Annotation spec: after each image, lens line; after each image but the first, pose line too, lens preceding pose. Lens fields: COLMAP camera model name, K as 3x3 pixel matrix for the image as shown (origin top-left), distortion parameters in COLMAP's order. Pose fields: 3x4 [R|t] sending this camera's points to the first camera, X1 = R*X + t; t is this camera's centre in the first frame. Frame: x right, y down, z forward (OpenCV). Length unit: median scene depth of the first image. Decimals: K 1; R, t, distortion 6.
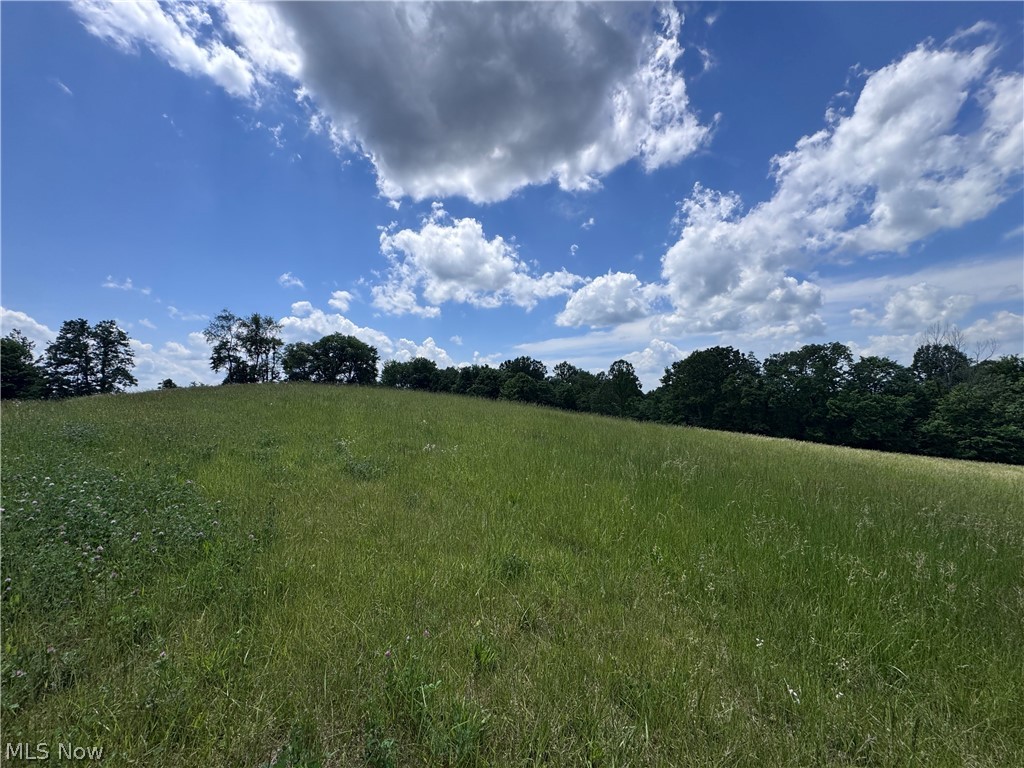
lens RADIAL K [[406.6, 0, 511.8], [0, 406.6, 380.6], [0, 0, 1]] dist [-0.001067, 0.000125]
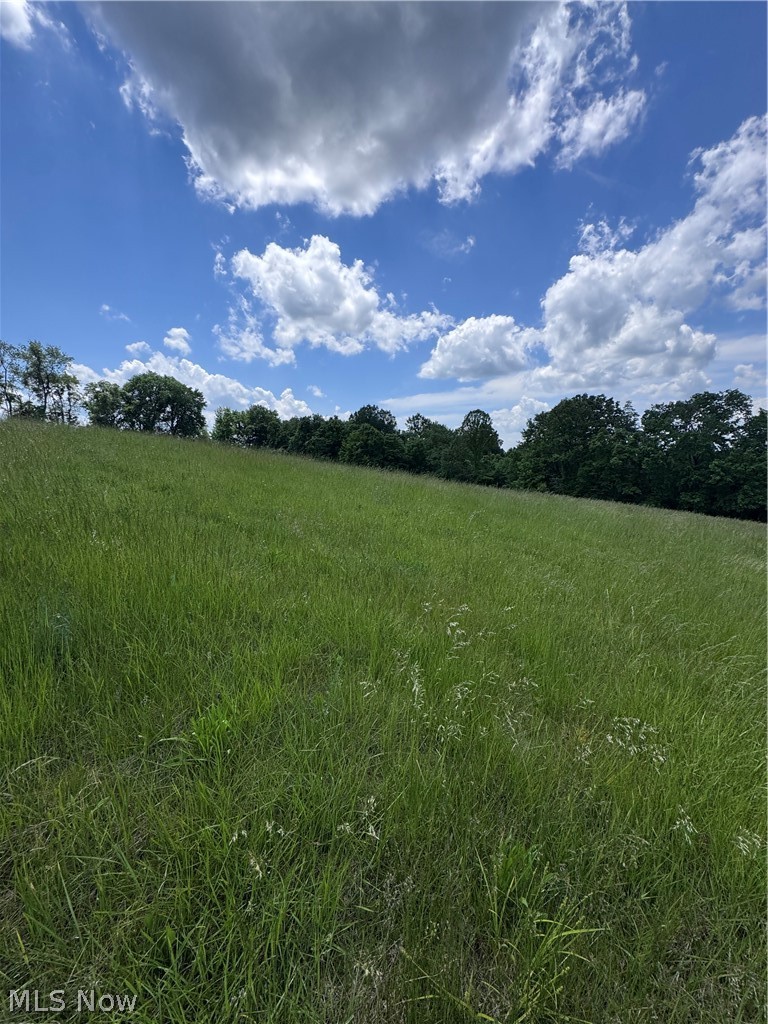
lens RADIAL K [[406.6, 0, 386.2], [0, 406.6, 513.5], [0, 0, 1]] dist [-0.001067, 0.000125]
pose [[0.999691, 0.014949, 0.019859, 0.050853], [-0.018349, 0.982770, 0.183920, 0.008582], [-0.016767, -0.184228, 0.982741, 0.101159]]
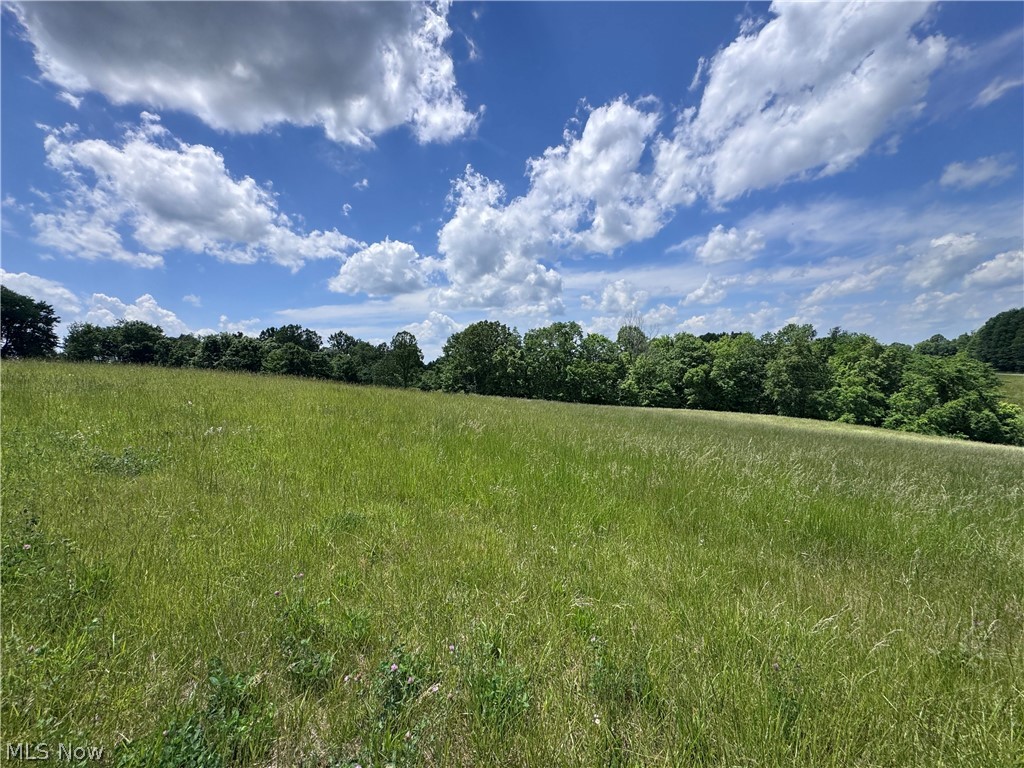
lens RADIAL K [[406.6, 0, 512.2], [0, 406.6, 387.1], [0, 0, 1]] dist [-0.001067, 0.000125]
pose [[0.864177, -0.042943, 0.501352, -0.003388], [-0.000609, 0.996262, 0.086385, 0.000072], [-0.503188, -0.074957, 0.860920, -0.015311]]
